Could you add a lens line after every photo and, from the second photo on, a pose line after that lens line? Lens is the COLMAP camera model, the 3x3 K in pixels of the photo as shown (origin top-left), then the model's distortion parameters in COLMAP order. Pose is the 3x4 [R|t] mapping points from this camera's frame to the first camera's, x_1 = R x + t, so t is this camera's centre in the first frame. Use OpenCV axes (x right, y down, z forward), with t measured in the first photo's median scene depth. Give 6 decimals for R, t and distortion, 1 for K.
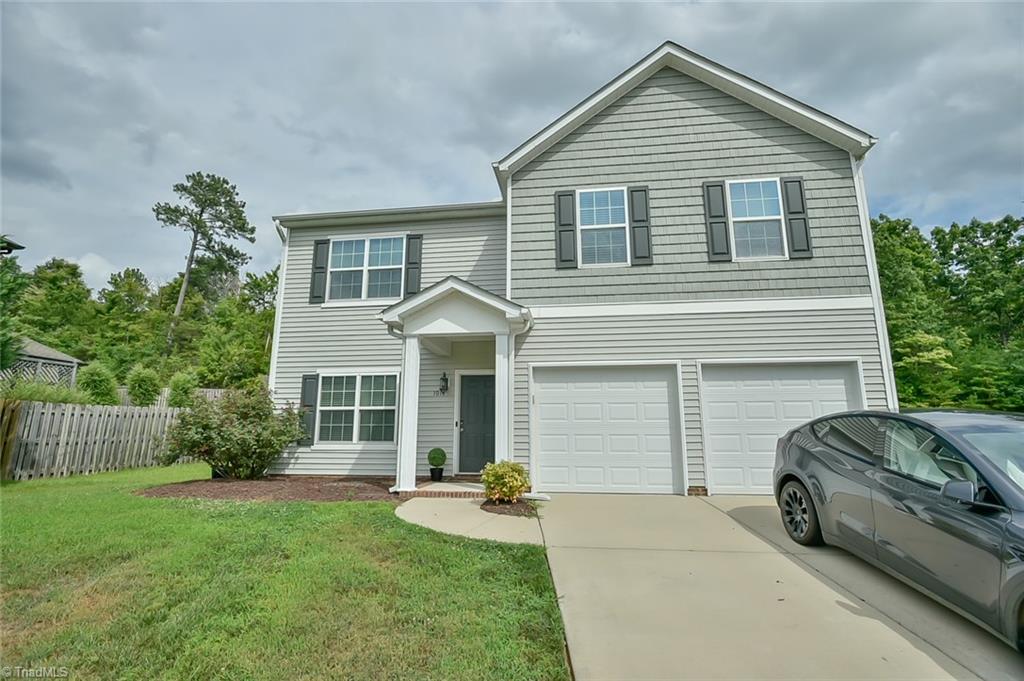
lens RADIAL K [[492.2, 0, 517.0], [0, 492.2, 339.3], [0, 0, 1]] dist [-0.011374, 0.000610]
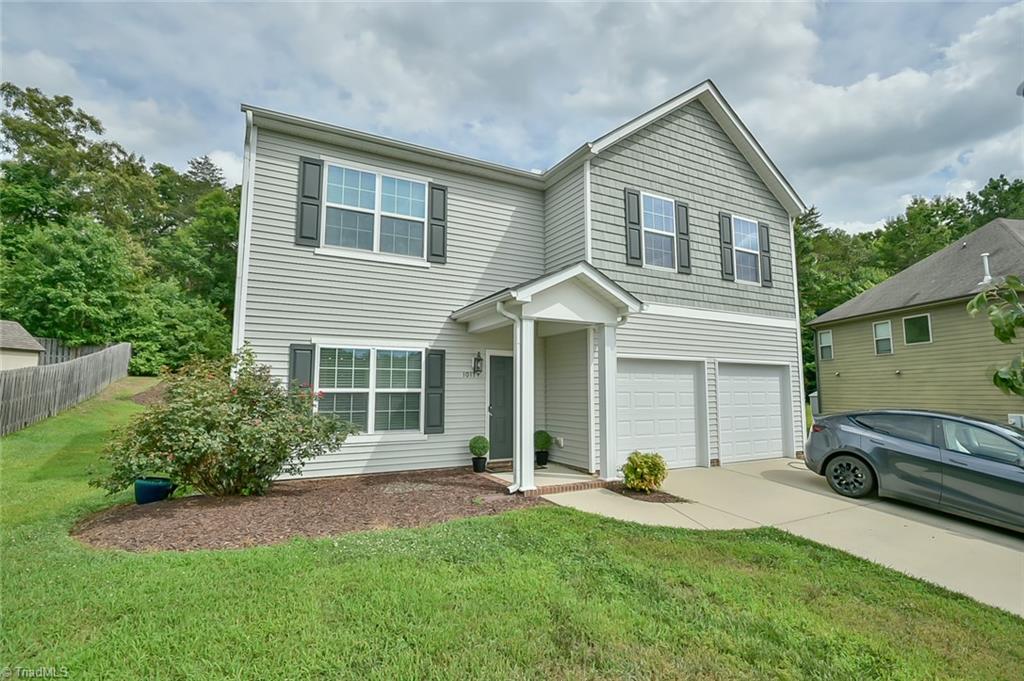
lens RADIAL K [[486.9, 0, 512.0], [0, 486.9, 340.5], [0, 0, 1]] dist [-0.011645, 0.000529]
pose [[0.813575, 0.062077, 0.578137, -0.608562], [-0.113495, 0.992114, 0.053187, -0.008099], [-0.570276, -0.108887, 0.814204, 0.239007]]
